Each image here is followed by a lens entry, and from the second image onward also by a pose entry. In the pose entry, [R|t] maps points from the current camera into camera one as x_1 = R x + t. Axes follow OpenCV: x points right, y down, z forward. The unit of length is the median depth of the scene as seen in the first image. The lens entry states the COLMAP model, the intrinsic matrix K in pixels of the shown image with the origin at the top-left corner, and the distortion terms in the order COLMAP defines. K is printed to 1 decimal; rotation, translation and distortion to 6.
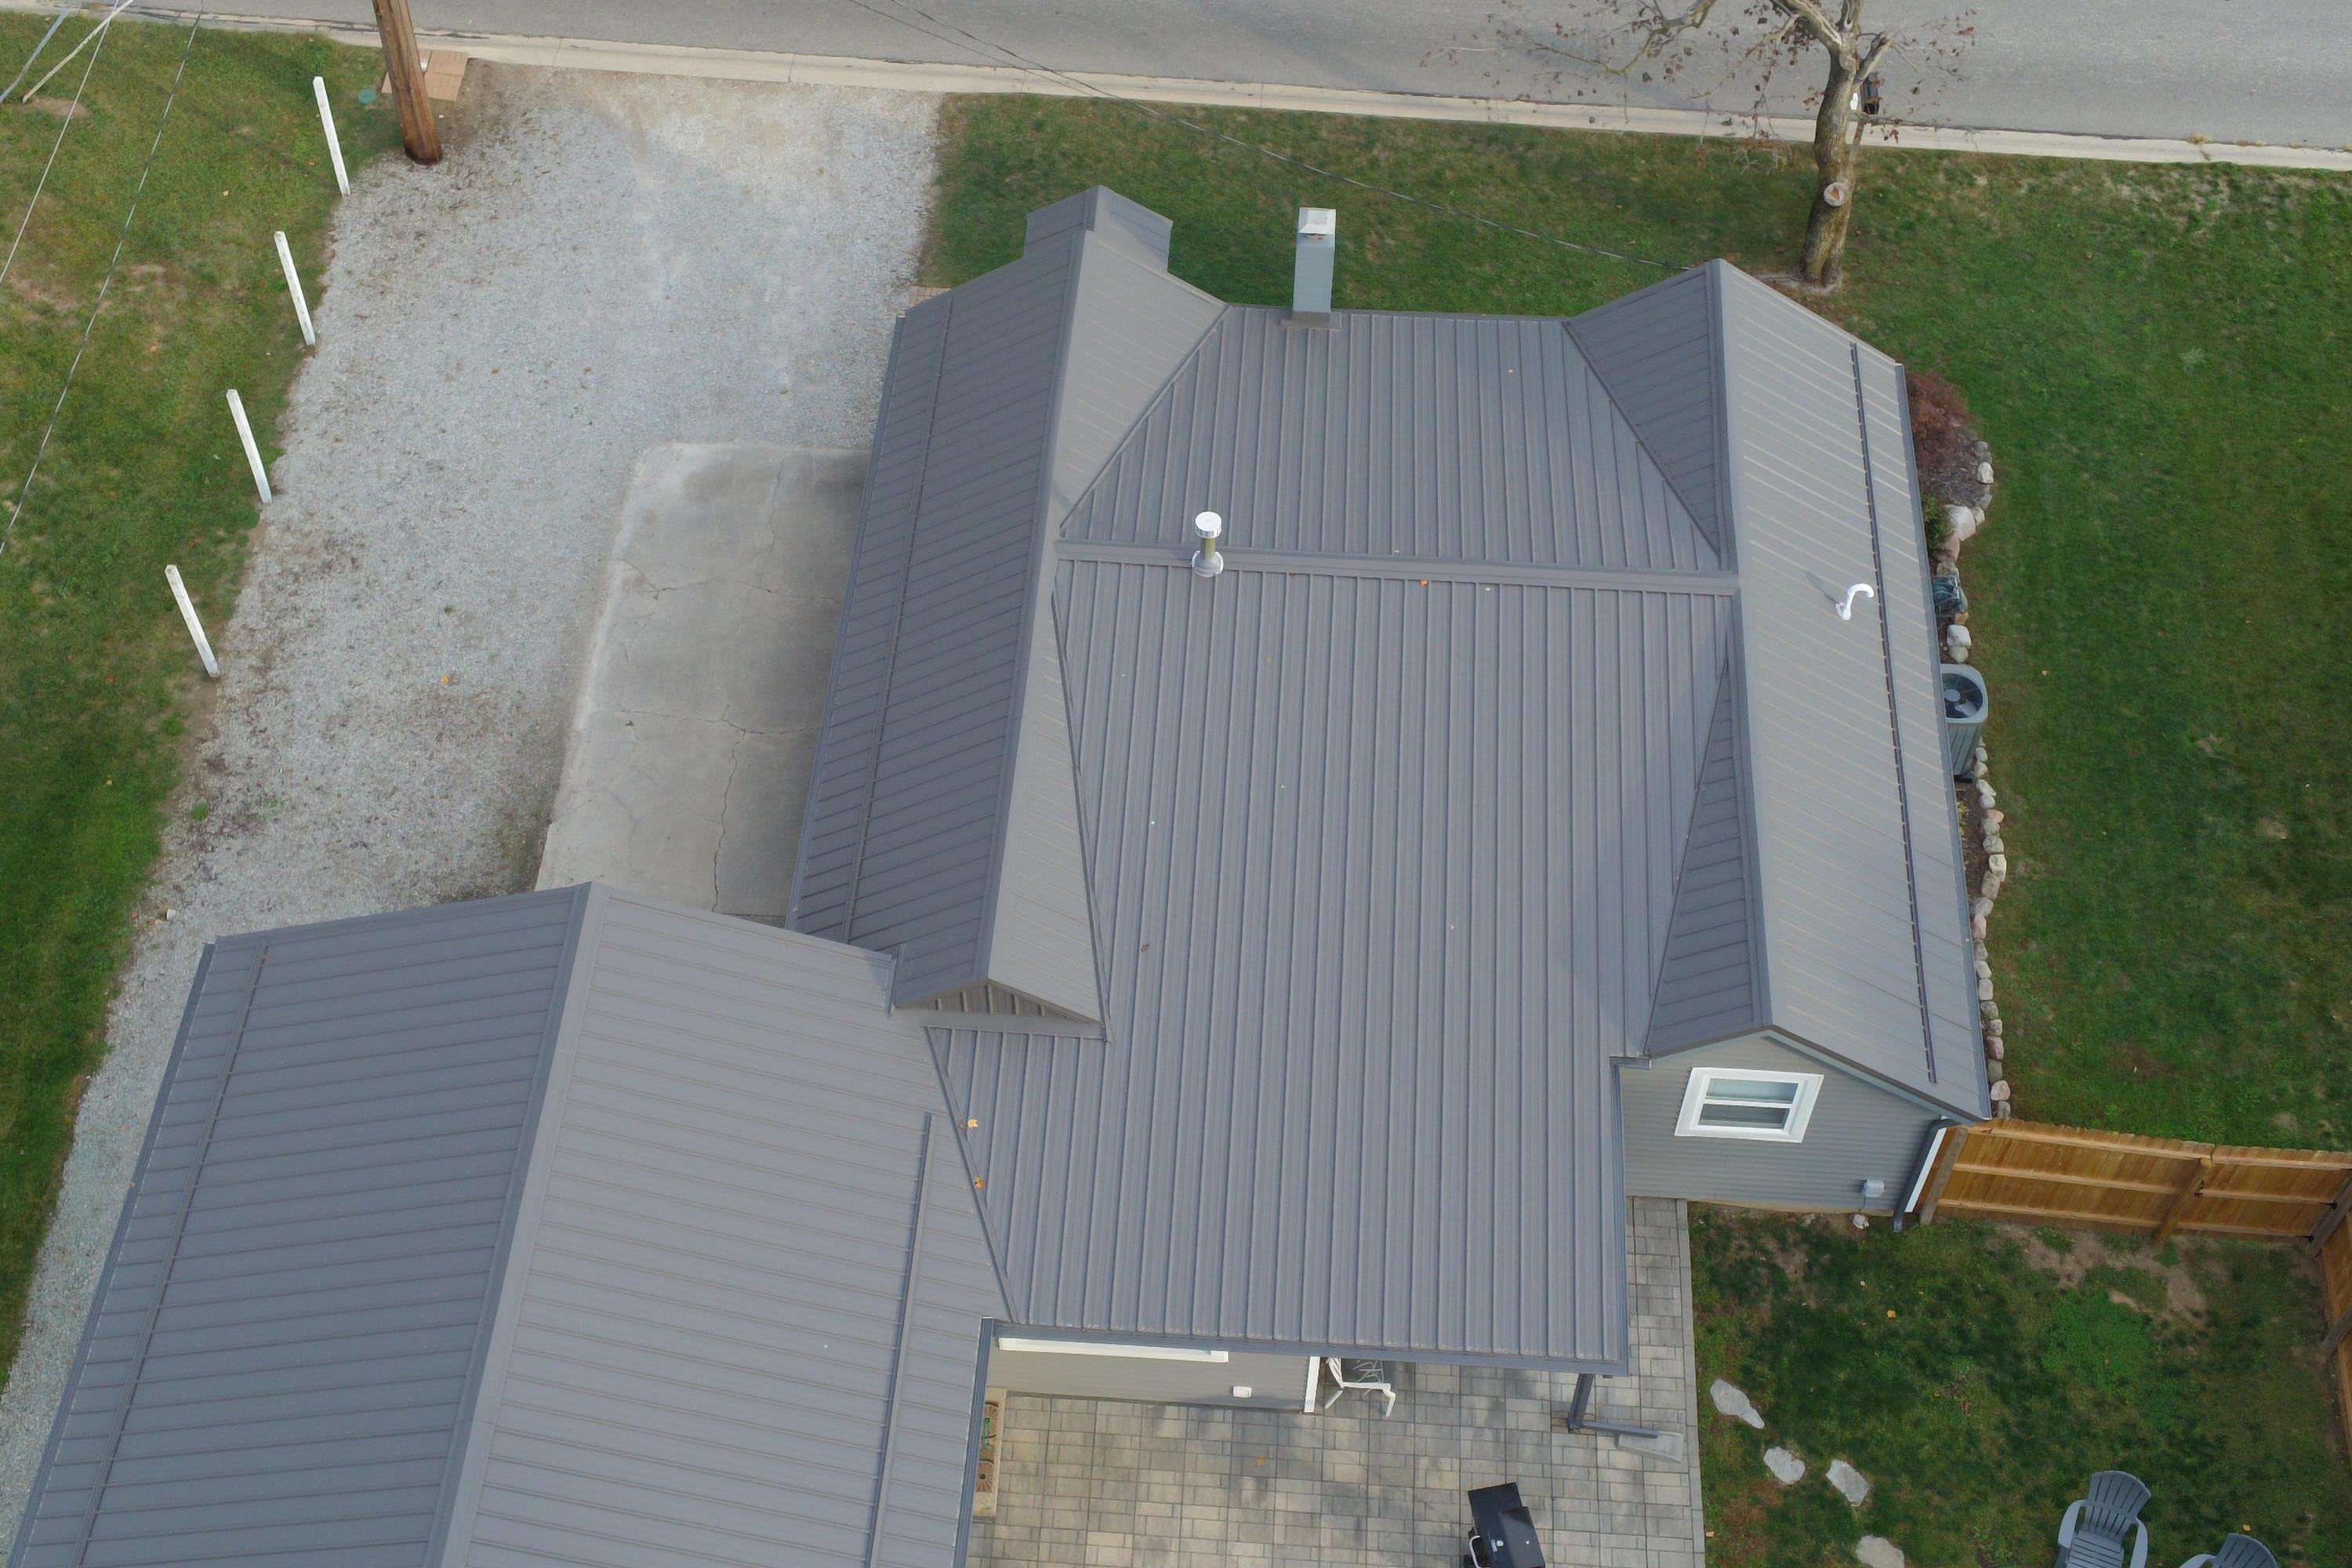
lens RADIAL K [[2946.8, 0, 1143.5], [0, 2946.8, 784.8], [0, 0, 1]] dist [0.018487, -0.039174]
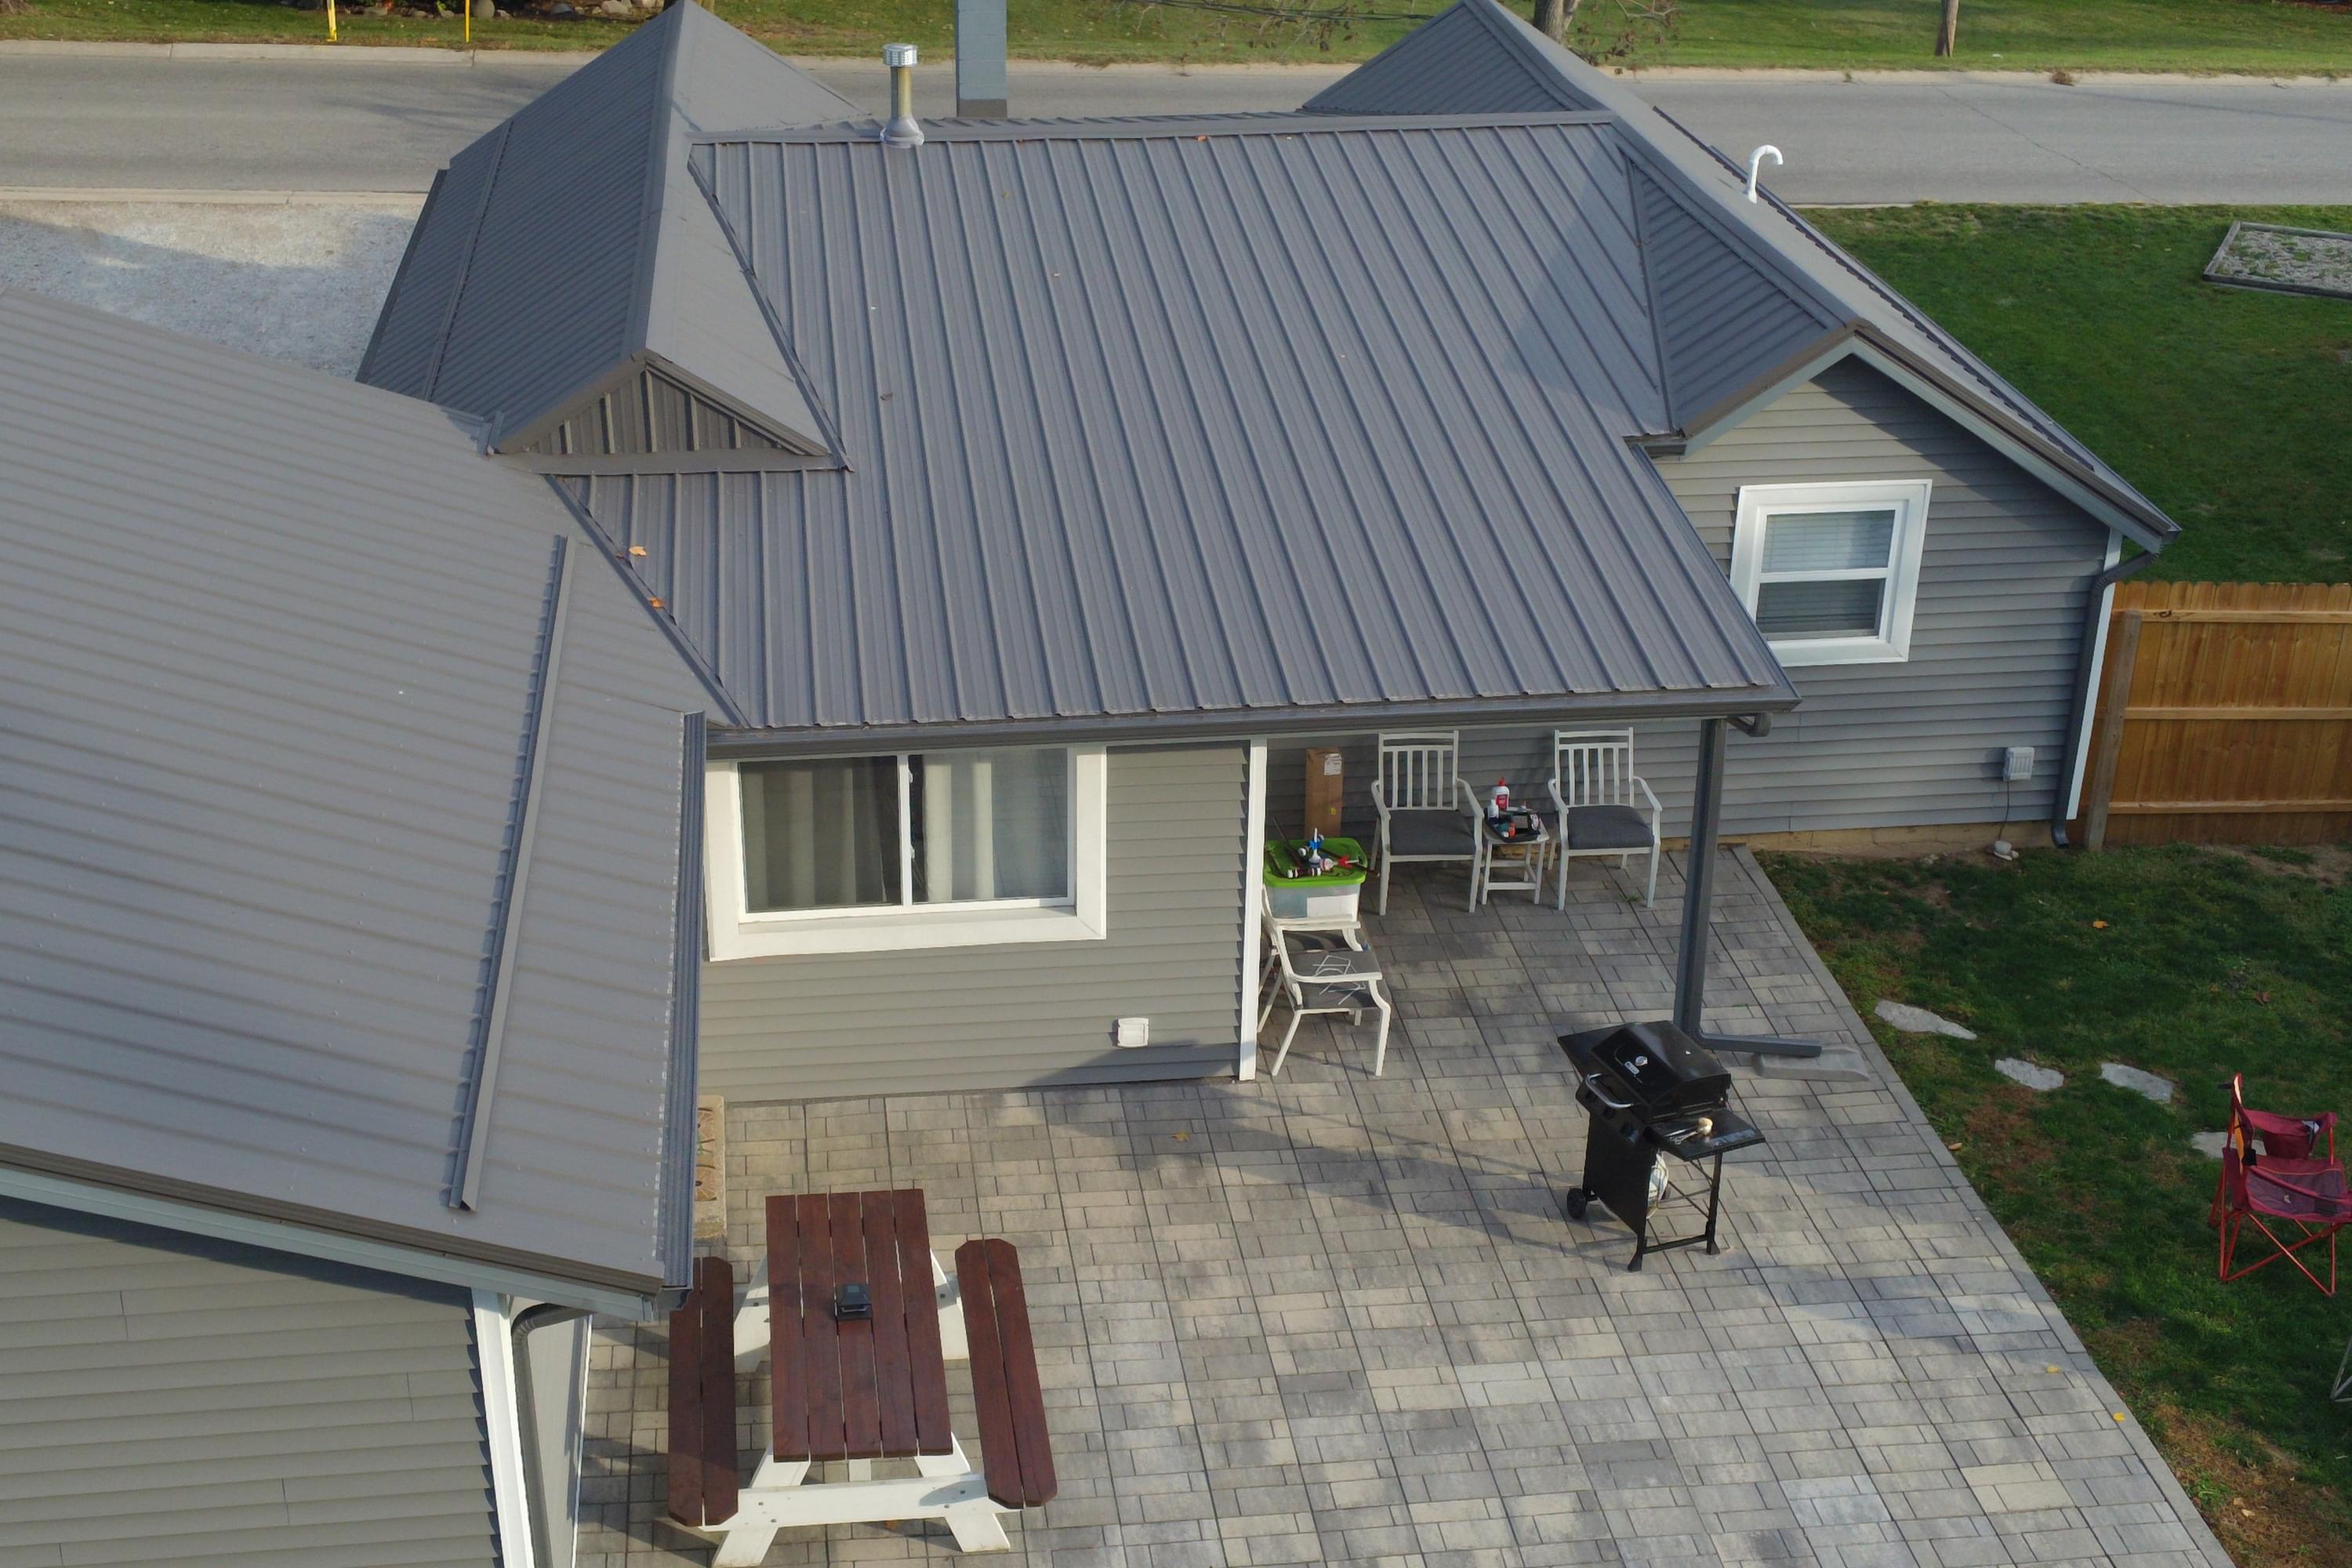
lens RADIAL K [[2946.8, 0, 1143.5], [0, 2946.8, 784.8], [0, 0, 1]] dist [0.018487, -0.039174]
pose [[0.981162, -0.070449, 0.179886, -0.065198], [0.144185, 0.886769, -0.439149, 0.414665], [-0.128579, 0.456813, 0.880221, 0.461108]]
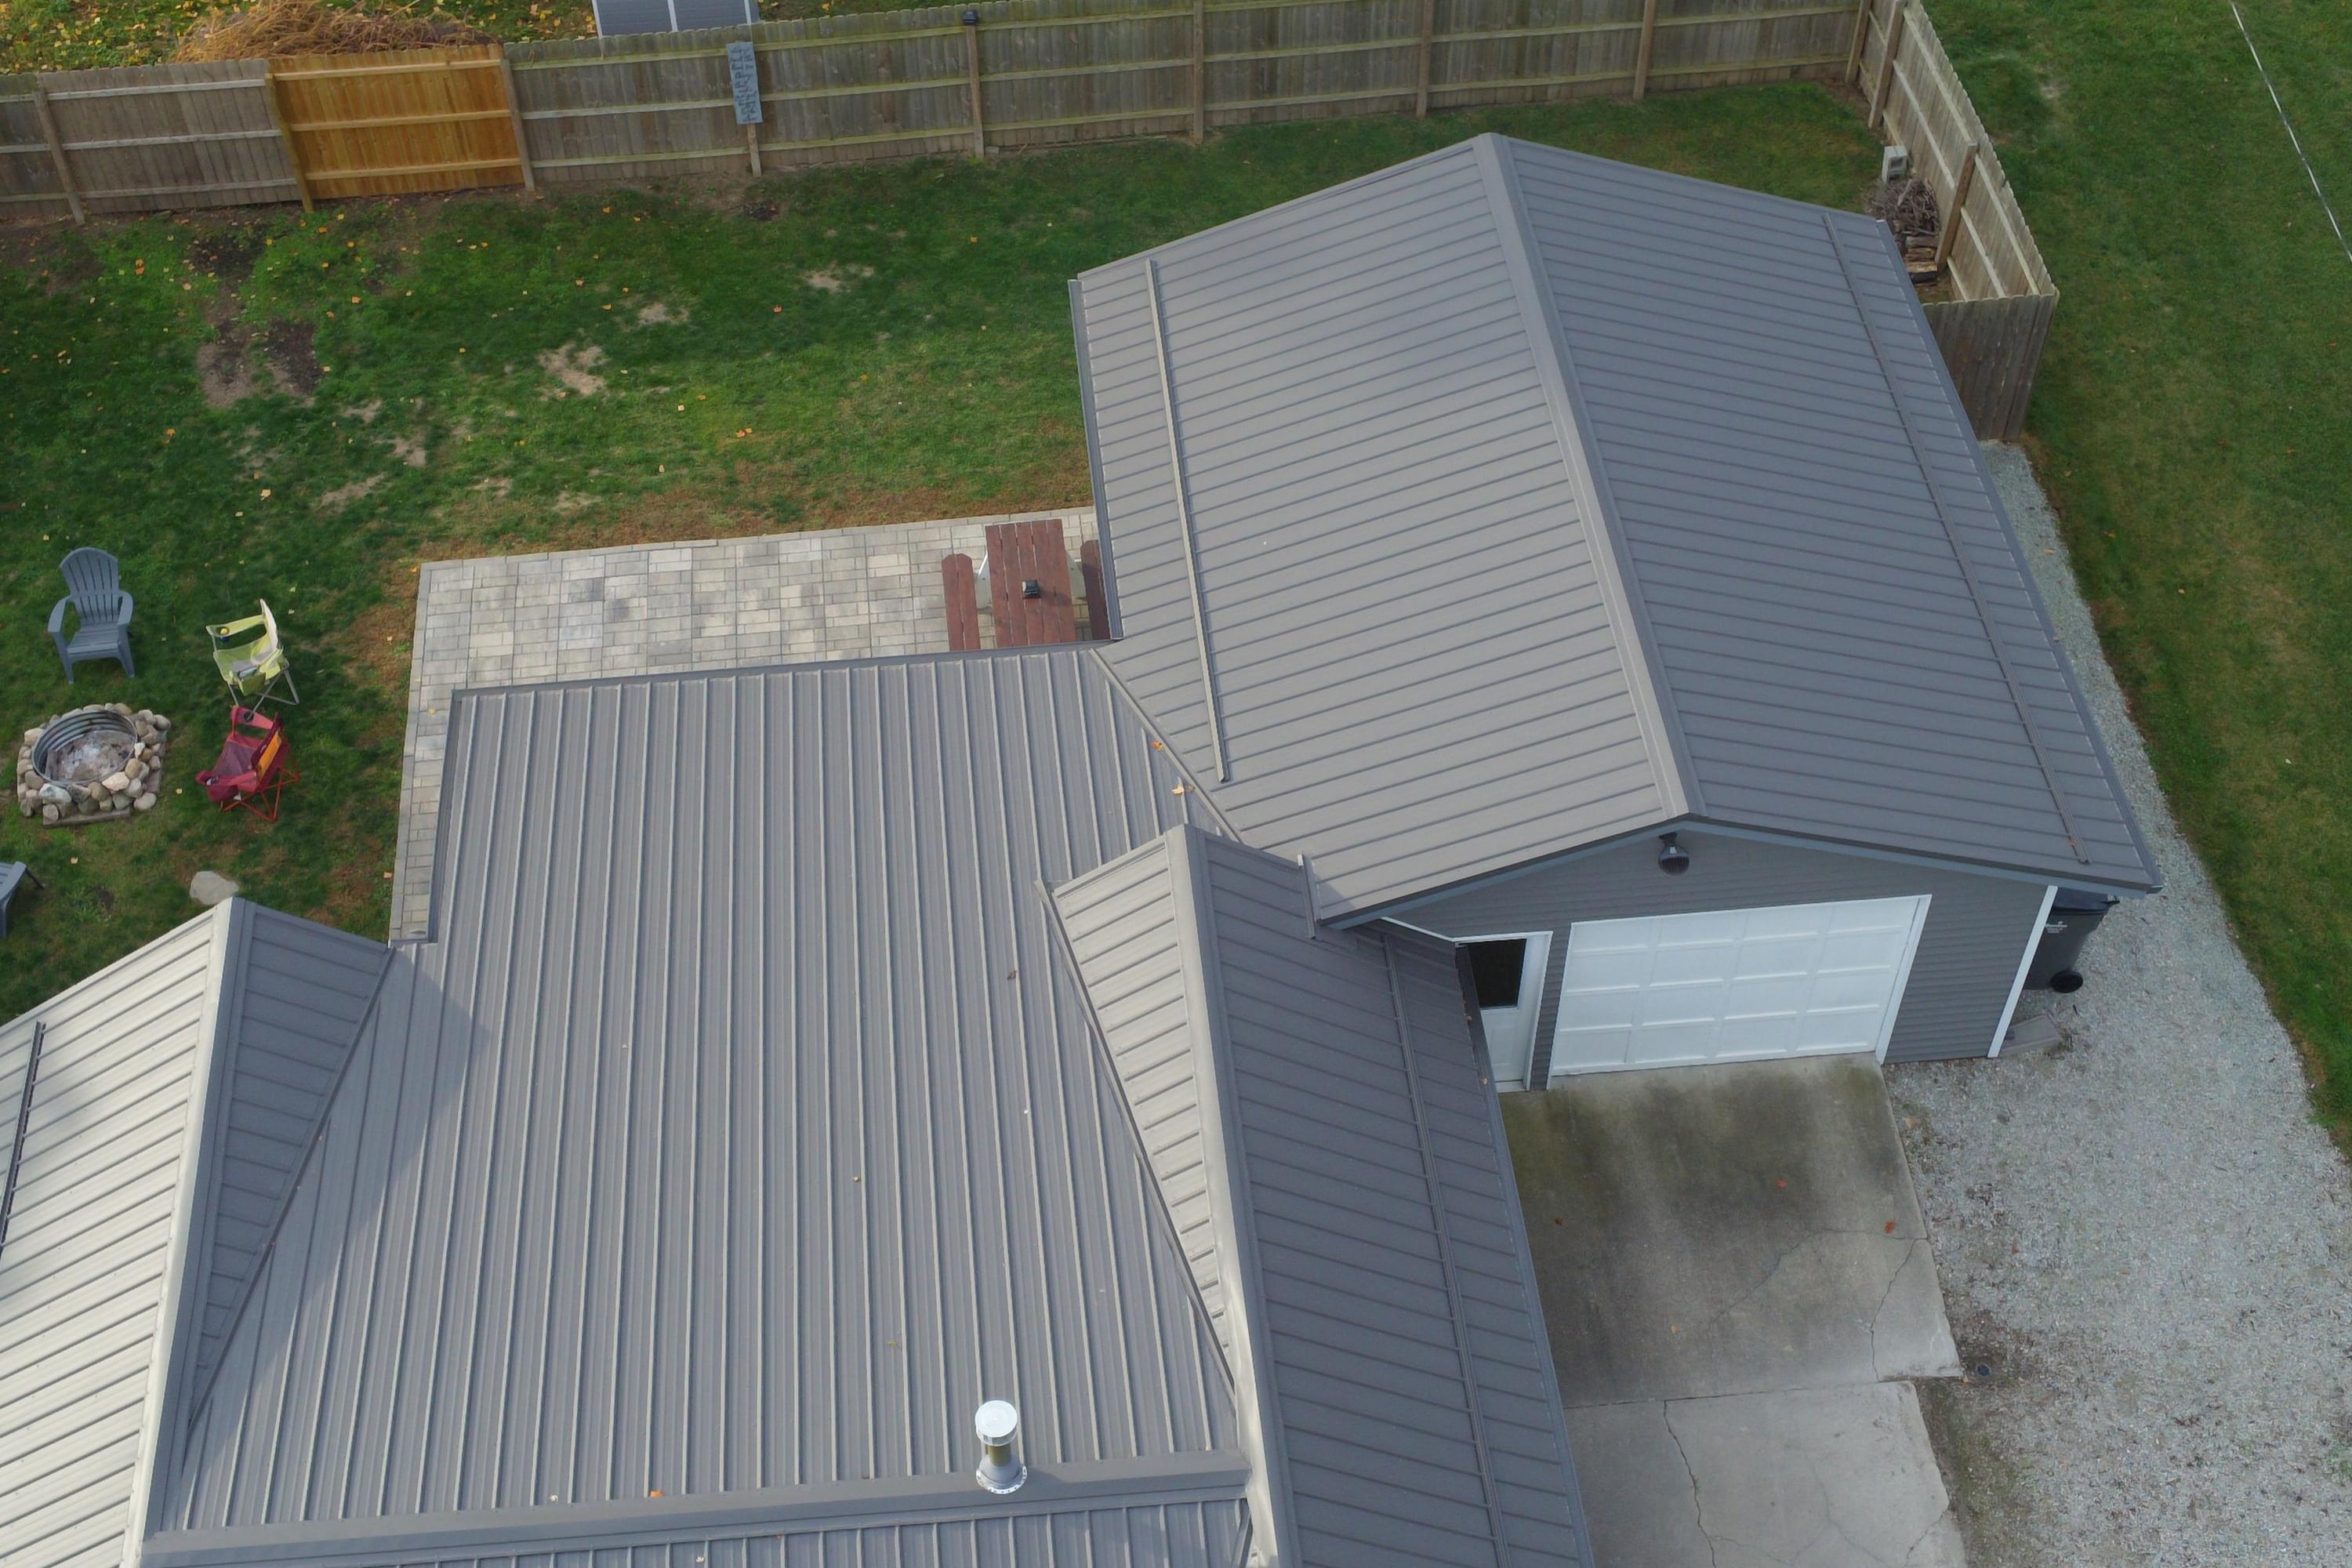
lens RADIAL K [[2946.8, 0, 1143.5], [0, 2946.8, 784.8], [0, 0, 1]] dist [0.018487, -0.039174]
pose [[-0.986262, 0.131465, -0.100022, 0.038119], [-0.123781, -0.187195, 0.974493, -0.705856], [0.109388, 0.973486, 0.200896, 0.783820]]
